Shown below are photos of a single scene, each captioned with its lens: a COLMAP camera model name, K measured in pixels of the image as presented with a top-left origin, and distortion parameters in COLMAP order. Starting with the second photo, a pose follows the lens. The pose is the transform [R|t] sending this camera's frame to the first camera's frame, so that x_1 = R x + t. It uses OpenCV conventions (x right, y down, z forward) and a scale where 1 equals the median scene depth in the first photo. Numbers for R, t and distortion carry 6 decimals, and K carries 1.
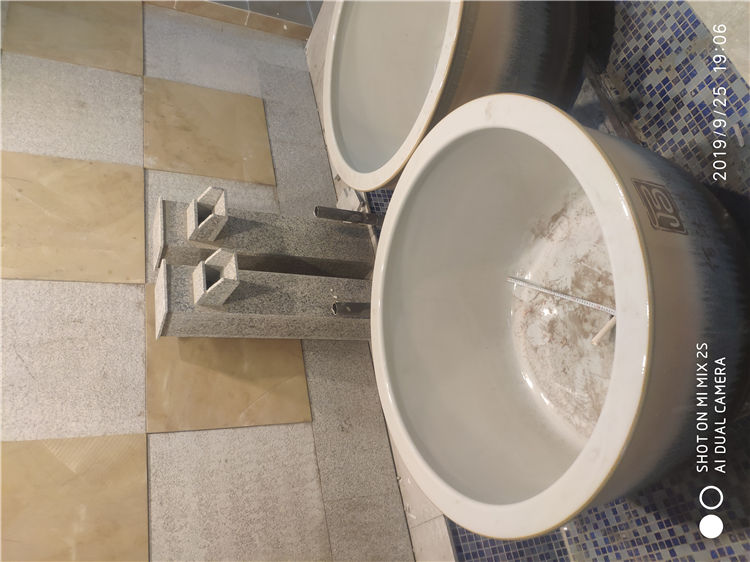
lens RADIAL K [[544.0, 0, 374.8], [0, 544.0, 292.1], [0, 0, 1]] dist [0.042889, -0.117461]
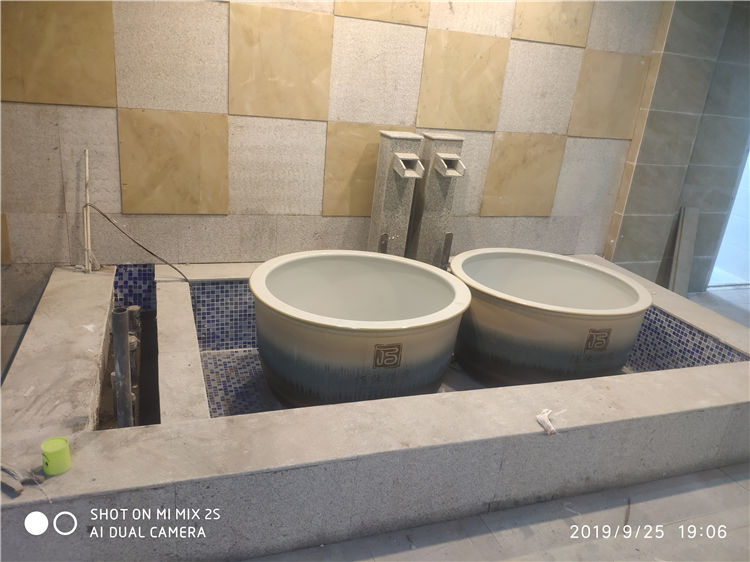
lens RADIAL K [[544.0, 0, 374.8], [0, 544.0, 292.1], [0, 0, 1]] dist [0.042889, -0.117461]
pose [[-0.137367, 0.986330, -0.091010, 0.270801], [-0.979429, -0.121543, 0.161078, -0.242417], [0.147815, 0.111265, 0.982736, -0.659604]]
